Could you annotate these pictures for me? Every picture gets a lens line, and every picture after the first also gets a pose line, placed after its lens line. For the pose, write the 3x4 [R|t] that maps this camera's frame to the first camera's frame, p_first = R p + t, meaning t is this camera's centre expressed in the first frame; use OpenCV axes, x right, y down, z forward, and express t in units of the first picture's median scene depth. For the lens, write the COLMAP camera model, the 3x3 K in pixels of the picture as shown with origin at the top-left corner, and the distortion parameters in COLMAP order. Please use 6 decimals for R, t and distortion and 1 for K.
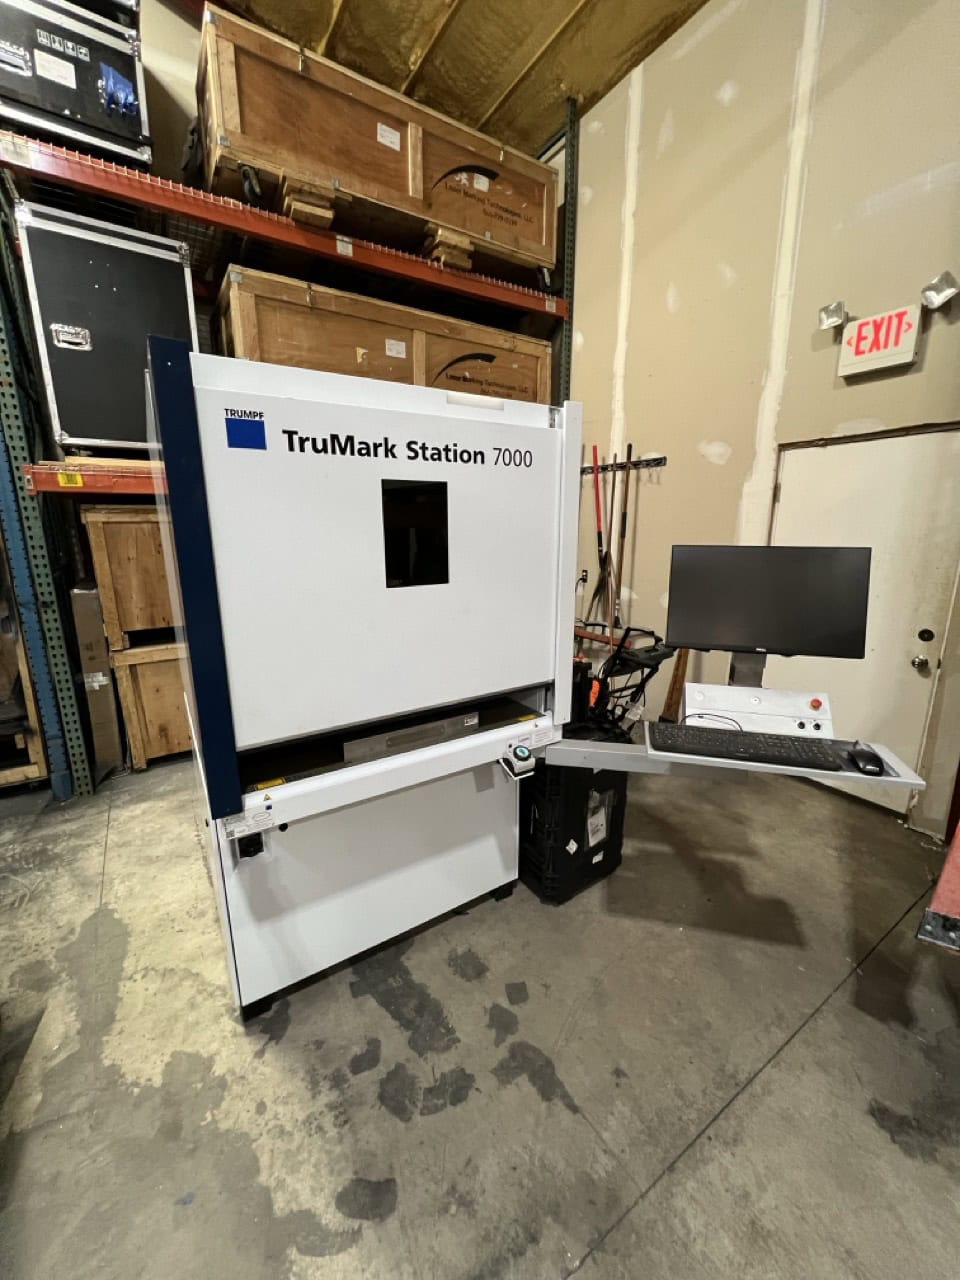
lens RADIAL K [[510.1, 0, 480.0], [0, 510.1, 640.0], [0, 0, 1]] dist [-0.000124, -0.000403]
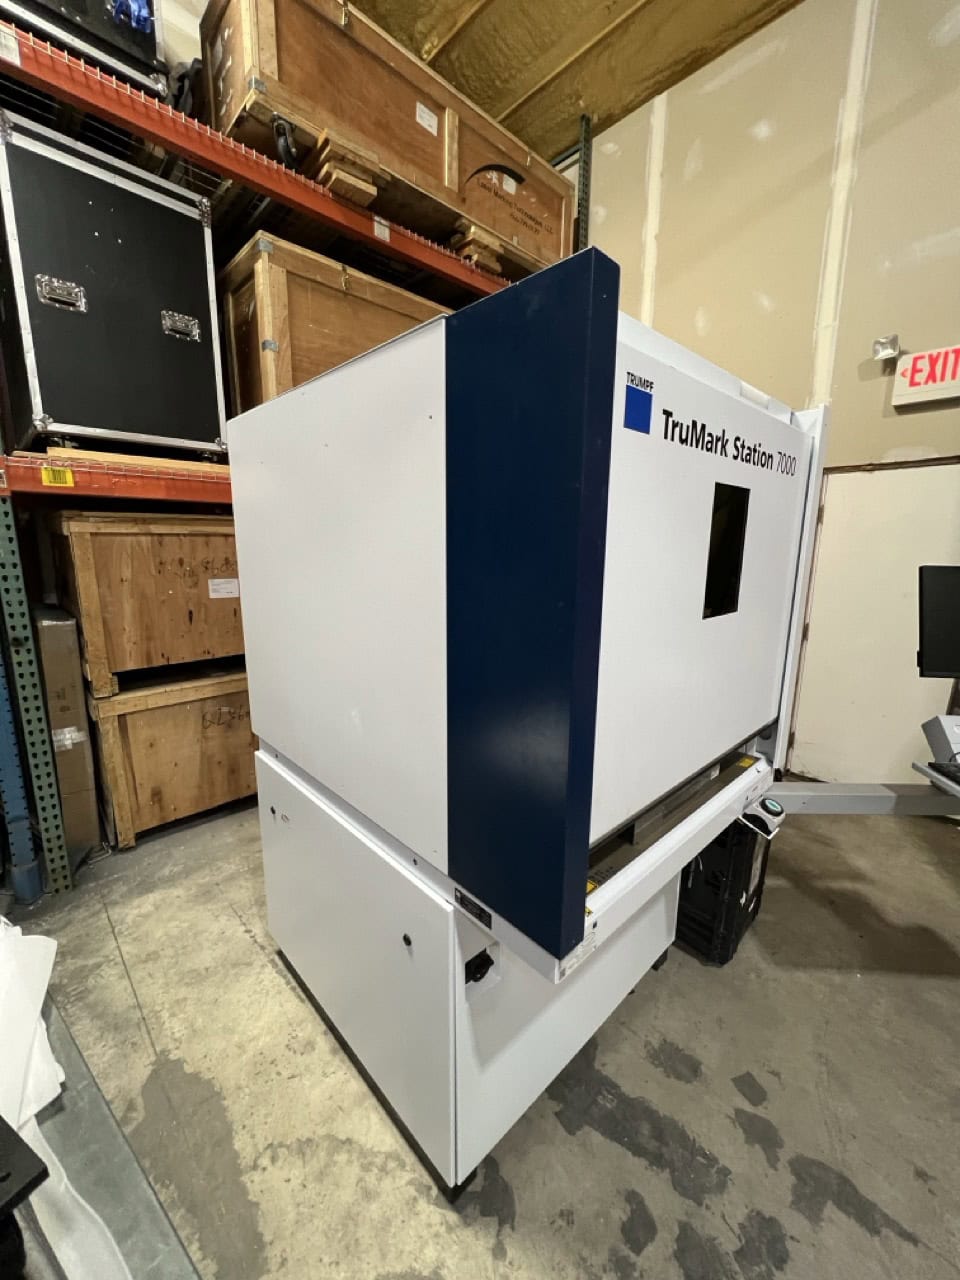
lens RADIAL K [[510.1, 0, 480.0], [0, 510.1, 640.0], [0, 0, 1]] dist [-0.000124, -0.000403]
pose [[0.982083, -0.024807, 0.186810, -0.303258], [0.031292, 0.999003, -0.031846, -0.025318], [-0.185834, 0.037121, 0.981880, 0.131576]]
